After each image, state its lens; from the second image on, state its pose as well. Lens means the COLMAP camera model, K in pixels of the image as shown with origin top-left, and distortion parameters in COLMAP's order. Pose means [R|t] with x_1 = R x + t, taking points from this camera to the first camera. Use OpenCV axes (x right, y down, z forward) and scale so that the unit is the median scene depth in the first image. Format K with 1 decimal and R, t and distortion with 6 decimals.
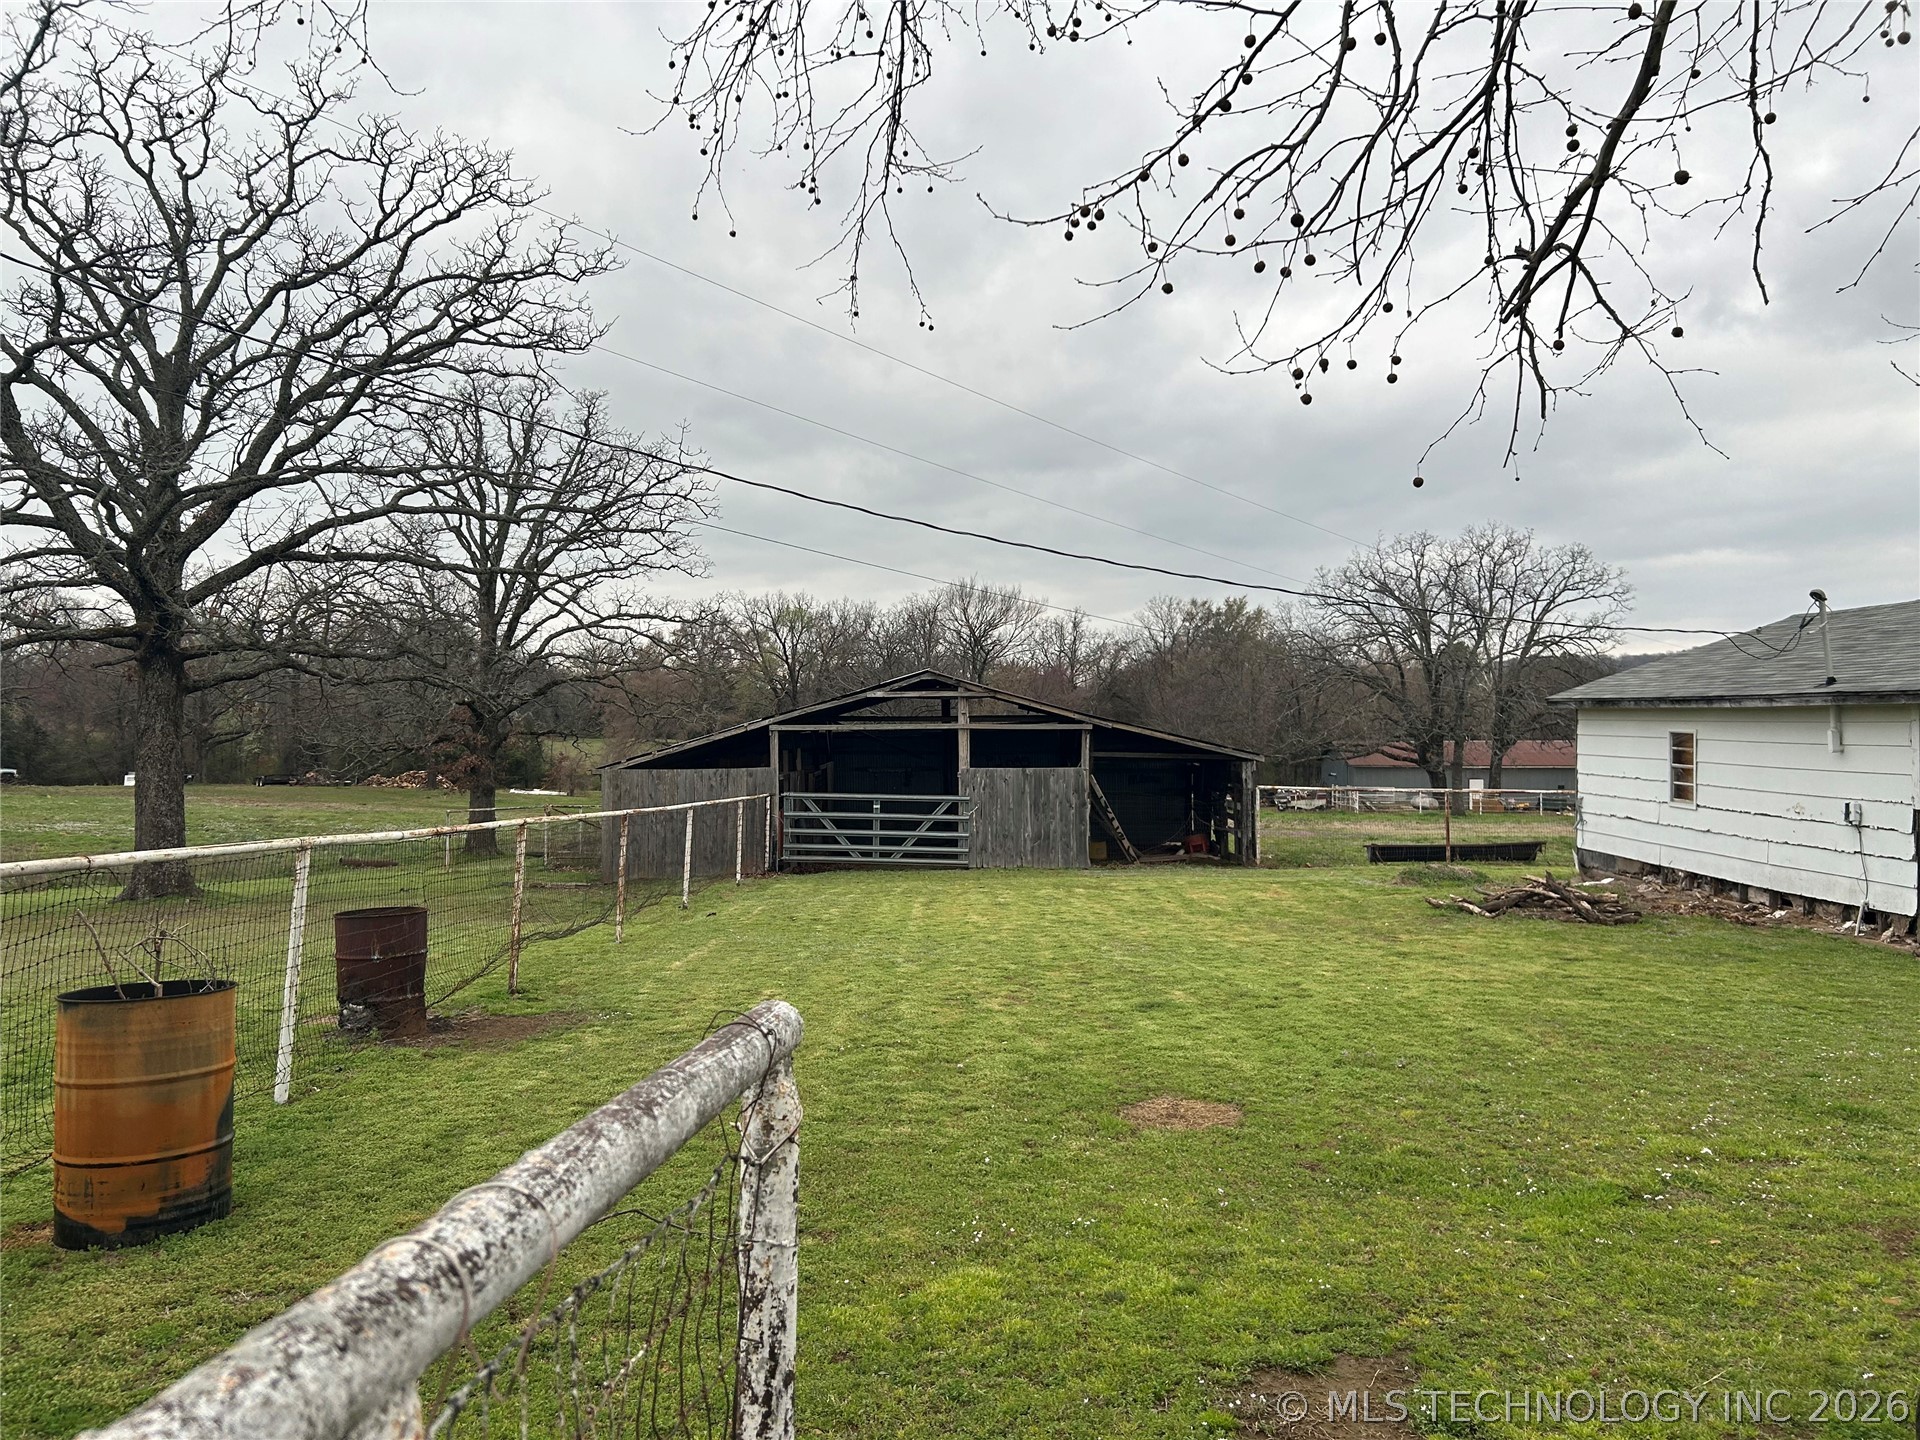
lens RADIAL K [[1457.2, 0, 960.4], [0, 1457.2, 767.2], [0, 0, 1]] dist [0.041932, -0.049436]
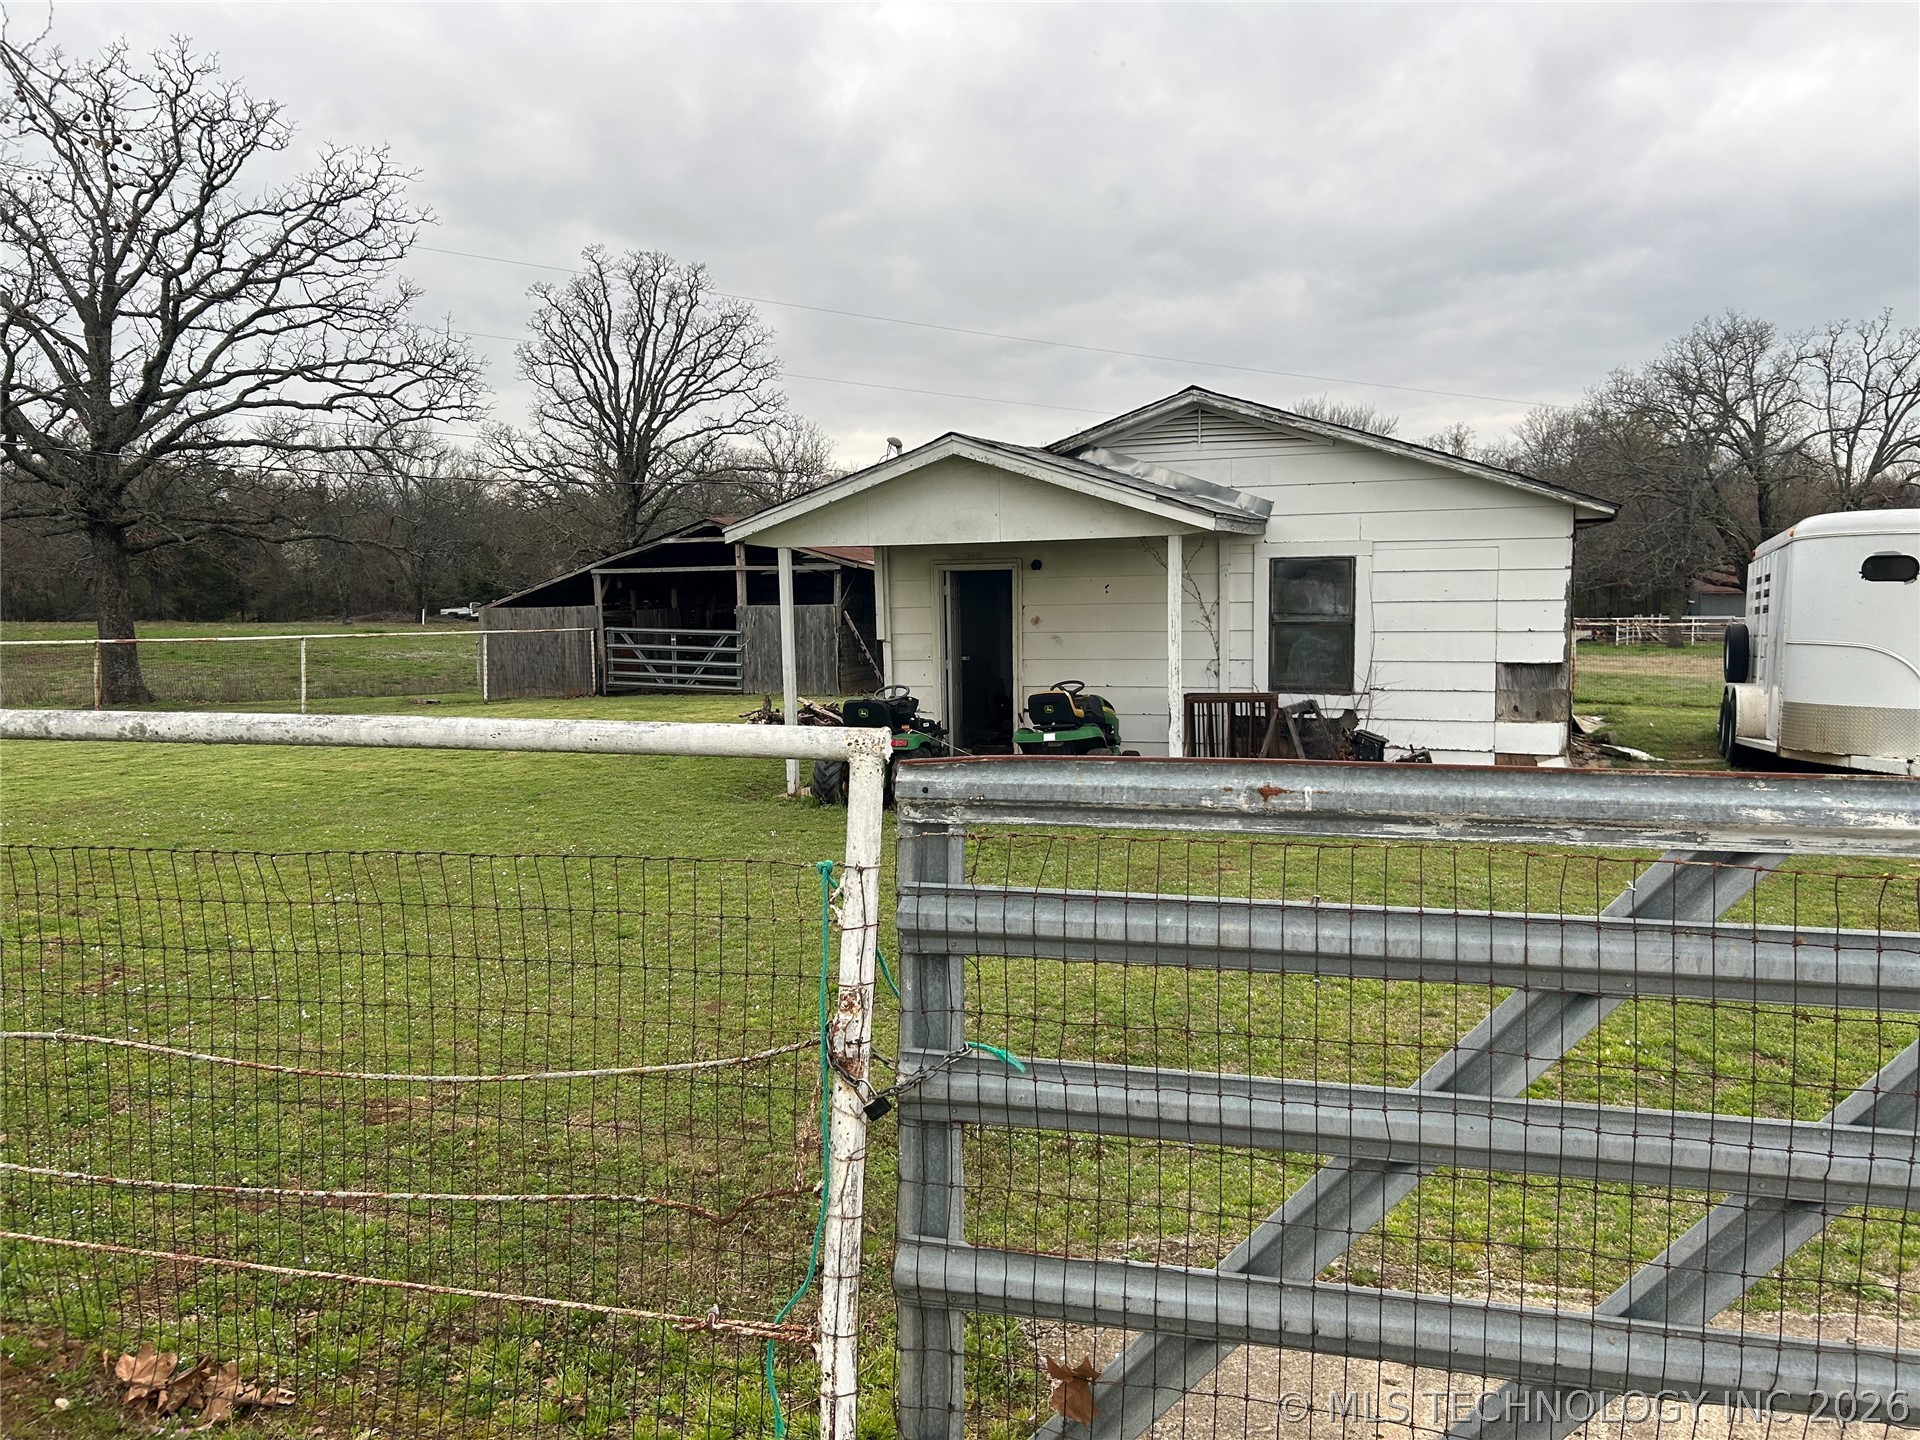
lens RADIAL K [[1401.9, 0, 962.8], [0, 1401.9, 738.5], [0, 0, 1]] dist [0.037285, -0.031074]
pose [[0.936483, 0.026004, -0.349747, 0.546125], [0.008931, 0.995156, 0.097905, -0.001719], [0.350599, -0.094810, 0.931714, 0.039267]]
